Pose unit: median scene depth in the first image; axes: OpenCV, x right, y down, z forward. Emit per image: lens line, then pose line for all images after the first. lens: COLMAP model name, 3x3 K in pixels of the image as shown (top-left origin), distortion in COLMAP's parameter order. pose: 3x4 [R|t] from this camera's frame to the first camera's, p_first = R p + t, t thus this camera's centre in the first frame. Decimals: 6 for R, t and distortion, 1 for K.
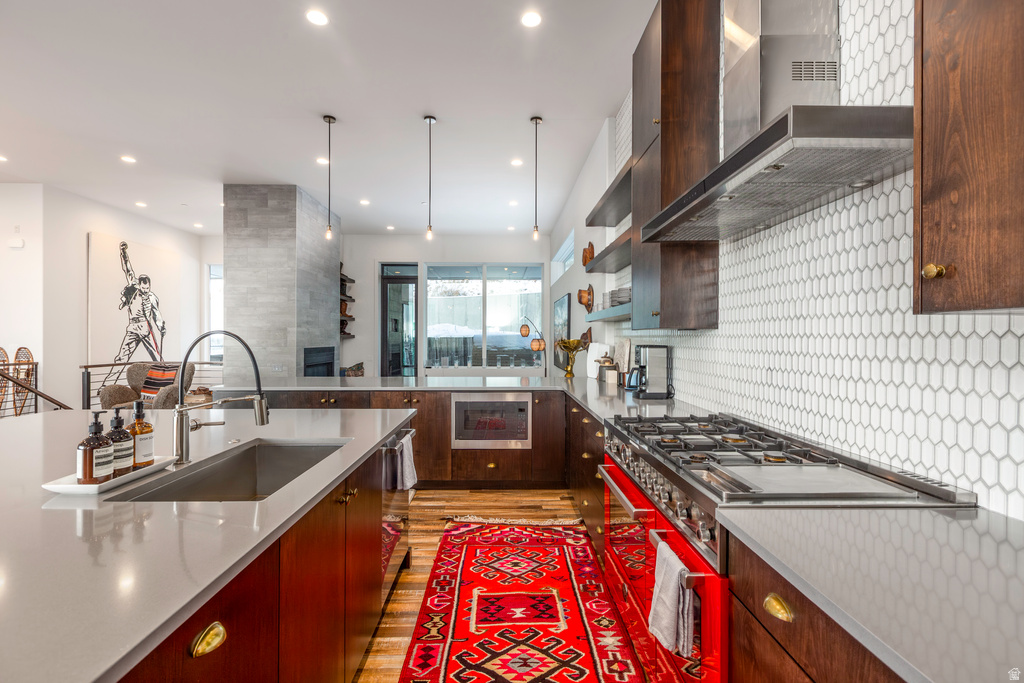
lens RADIAL K [[457.5, 0, 509.5], [0, 457.5, 338.5], [0, 0, 1]] dist [-0.000043, -0.000845]
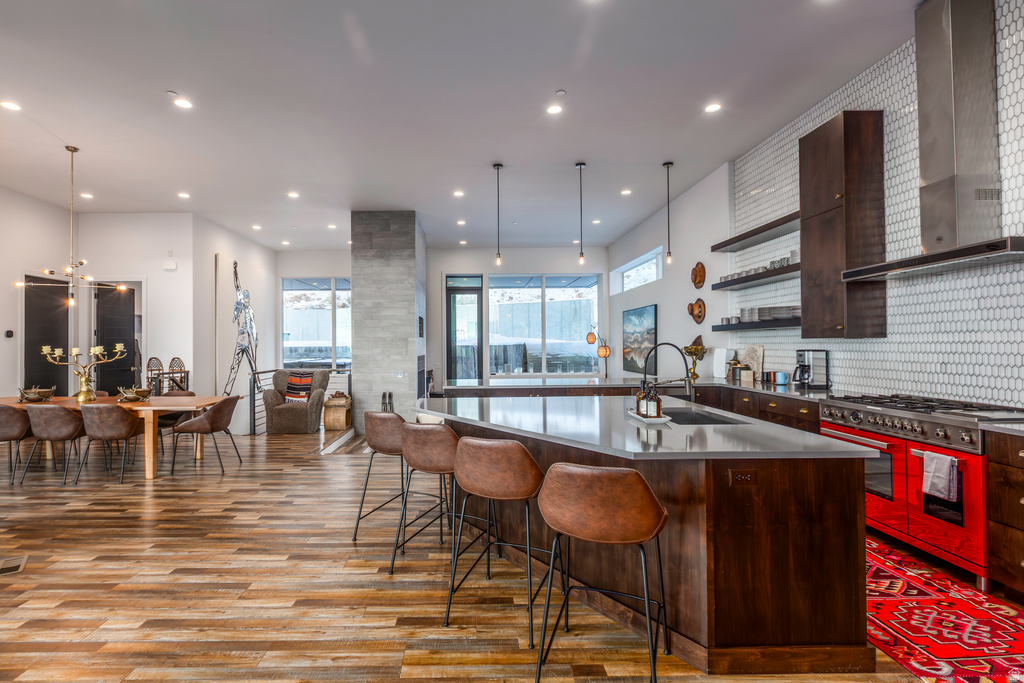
lens RADIAL K [[500.9, 0, 475.7], [0, 500.9, 337.7], [0, 0, 1]] dist [-0.004210, -0.001043]
pose [[0.999901, -0.009871, -0.009986, -0.308712], [0.009709, 0.999823, -0.016102, -0.002817], [0.010143, 0.016004, 0.999820, -0.224337]]
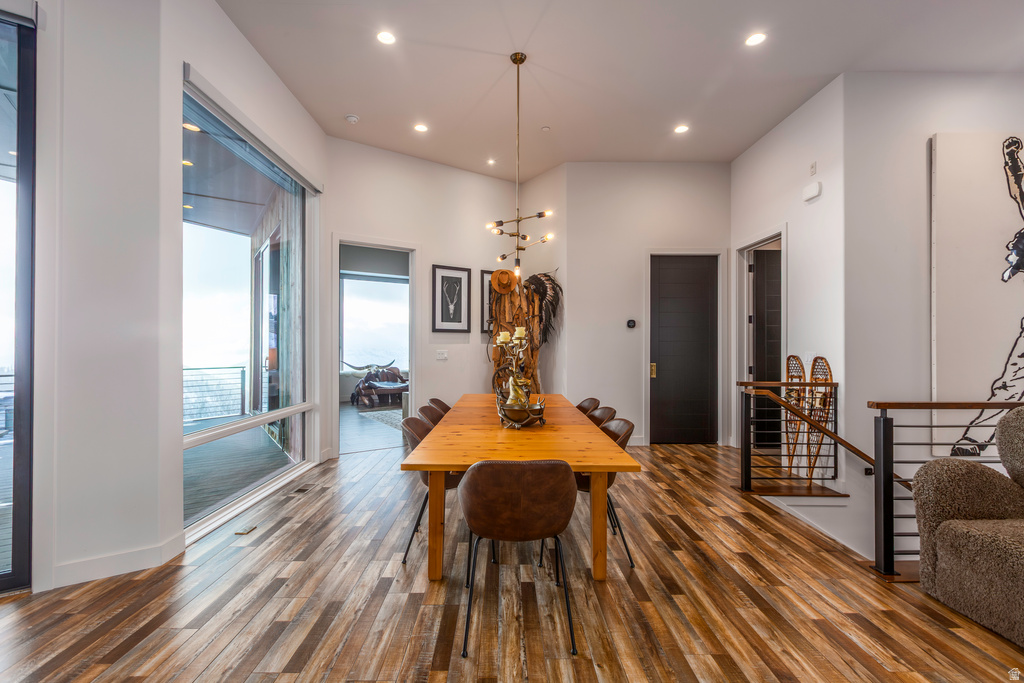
lens RADIAL K [[457.5, 0, 505.9], [0, 457.5, 343.7], [0, 0, 1]] dist [-0.000043, -0.000845]
pose [[-0.012933, -0.010446, -0.999862, -0.440974], [-0.004086, 0.999938, -0.010394, 0.009506], [0.999908, 0.003951, -0.012975, 0.580061]]
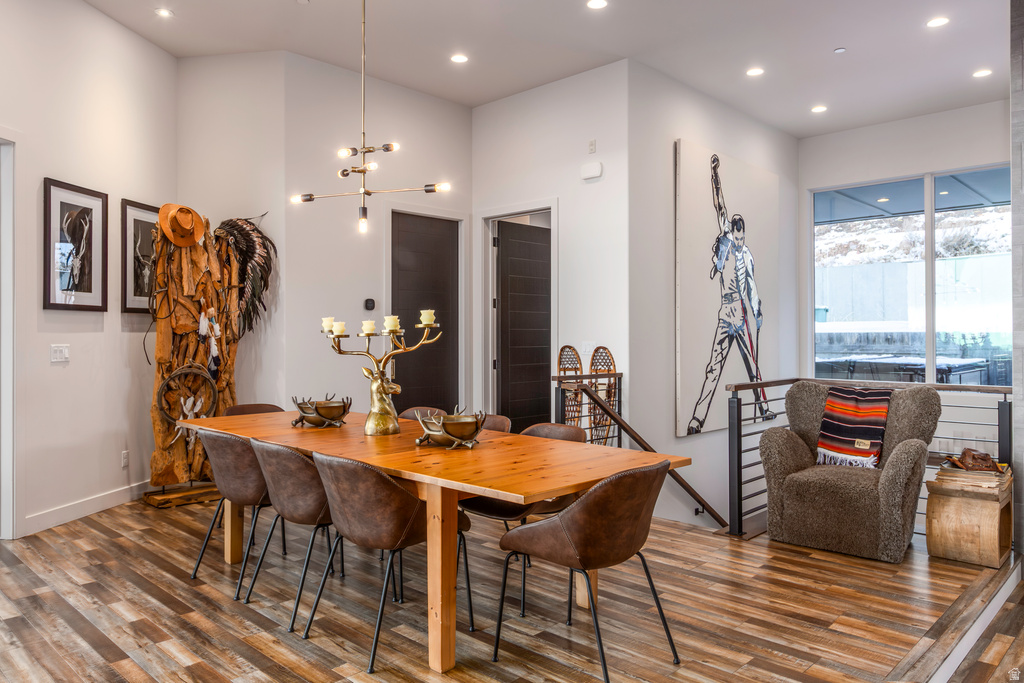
lens RADIAL K [[713.3, 0, 508.0], [0, 713.3, 334.2], [0, 0, 1]] dist [0.004235, -0.003694]
pose [[0.705411, -0.007336, -0.708760, -0.497419], [0.002871, 0.999968, -0.007493, 0.009508], [0.708793, 0.003251, 0.705409, 0.270295]]
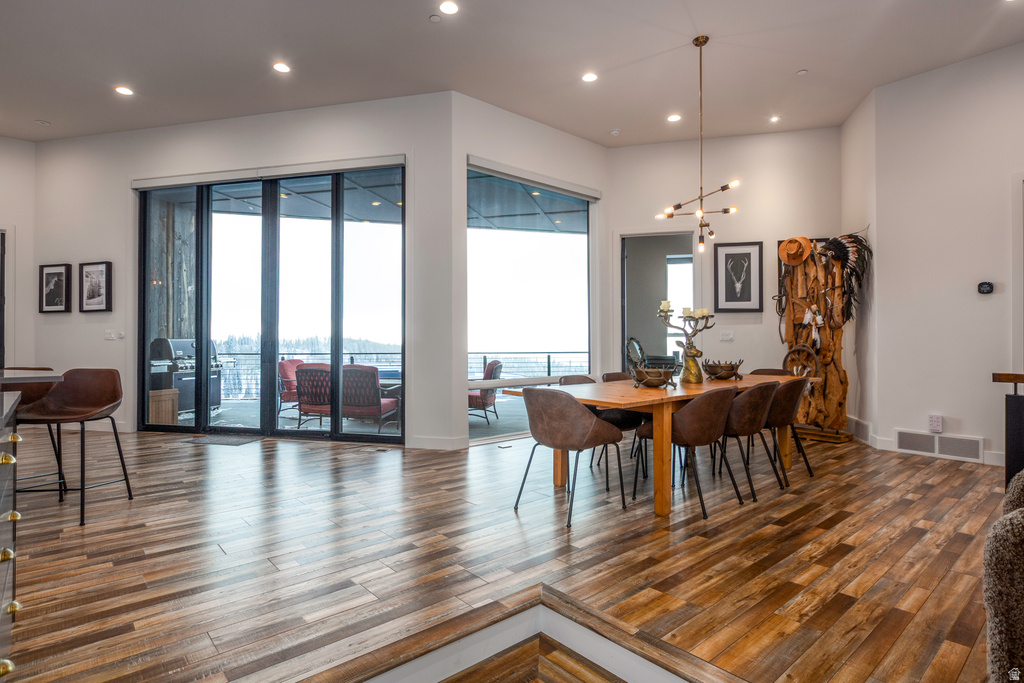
lens RADIAL K [[533.8, 0, 514.1], [0, 533.8, 336.5], [0, 0, 1]] dist [0.003247, 0.000385]
pose [[-0.762932, -0.009140, -0.646414, -0.386464], [-0.002968, 0.999939, -0.010635, 0.033944], [0.646472, -0.006196, -0.762913, 0.931713]]
